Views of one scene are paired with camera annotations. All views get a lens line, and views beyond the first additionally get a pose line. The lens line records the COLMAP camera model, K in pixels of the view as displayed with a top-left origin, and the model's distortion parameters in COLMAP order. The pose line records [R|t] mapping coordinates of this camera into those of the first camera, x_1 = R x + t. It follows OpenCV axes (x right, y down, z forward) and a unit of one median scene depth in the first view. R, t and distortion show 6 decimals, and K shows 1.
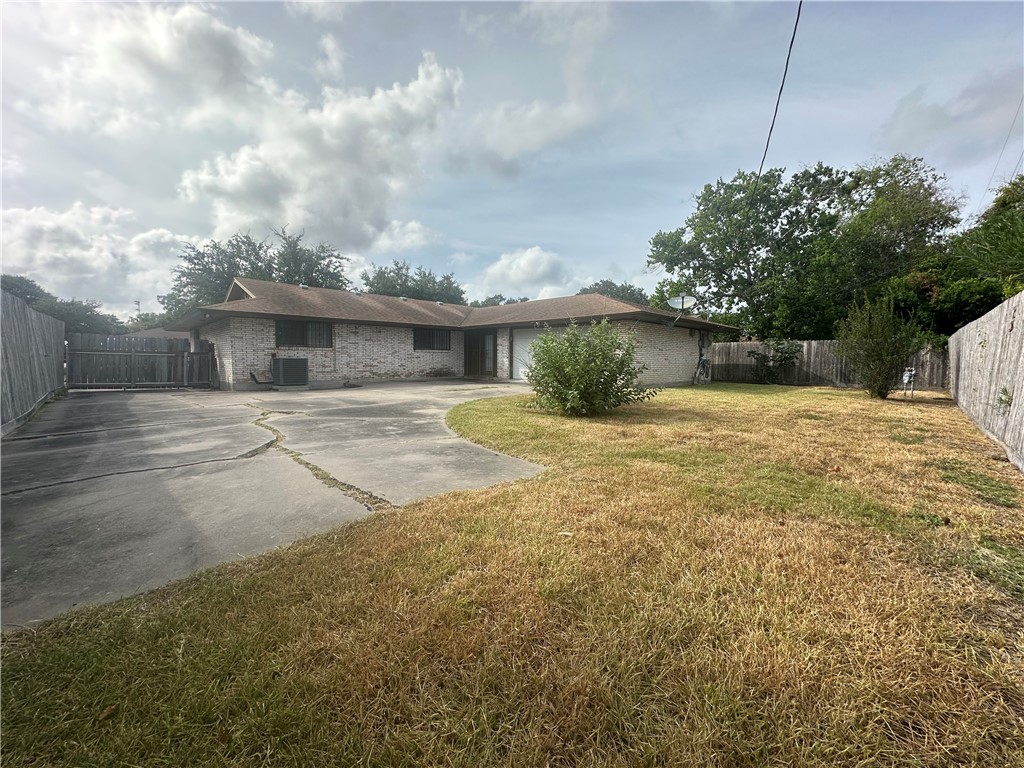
lens RADIAL K [[408.6, 0, 513.8], [0, 408.6, 381.6], [0, 0, 1]] dist [-0.005940, 0.000750]
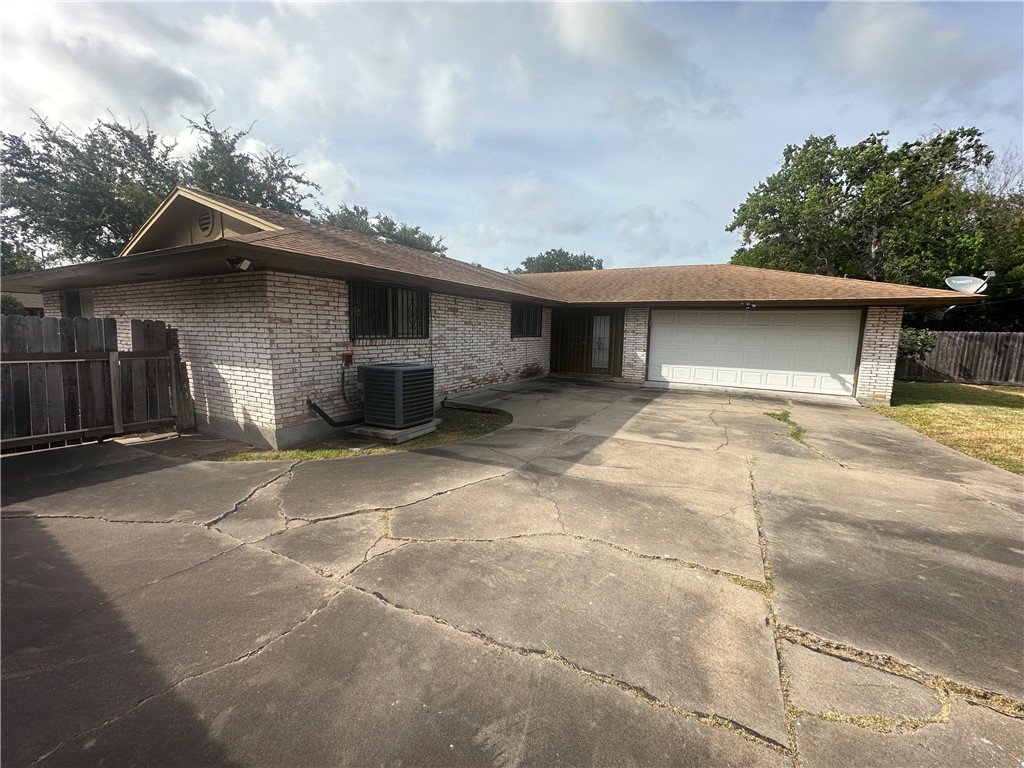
lens RADIAL K [[408.6, 0, 511.2], [0, 408.6, 386.4], [0, 0, 1]] dist [-0.005940, 0.000750]
pose [[0.956809, -0.027724, 0.289394, -0.460828], [0.003352, 0.996428, 0.084374, -0.060205], [-0.290699, -0.079760, 0.953484, 0.418610]]
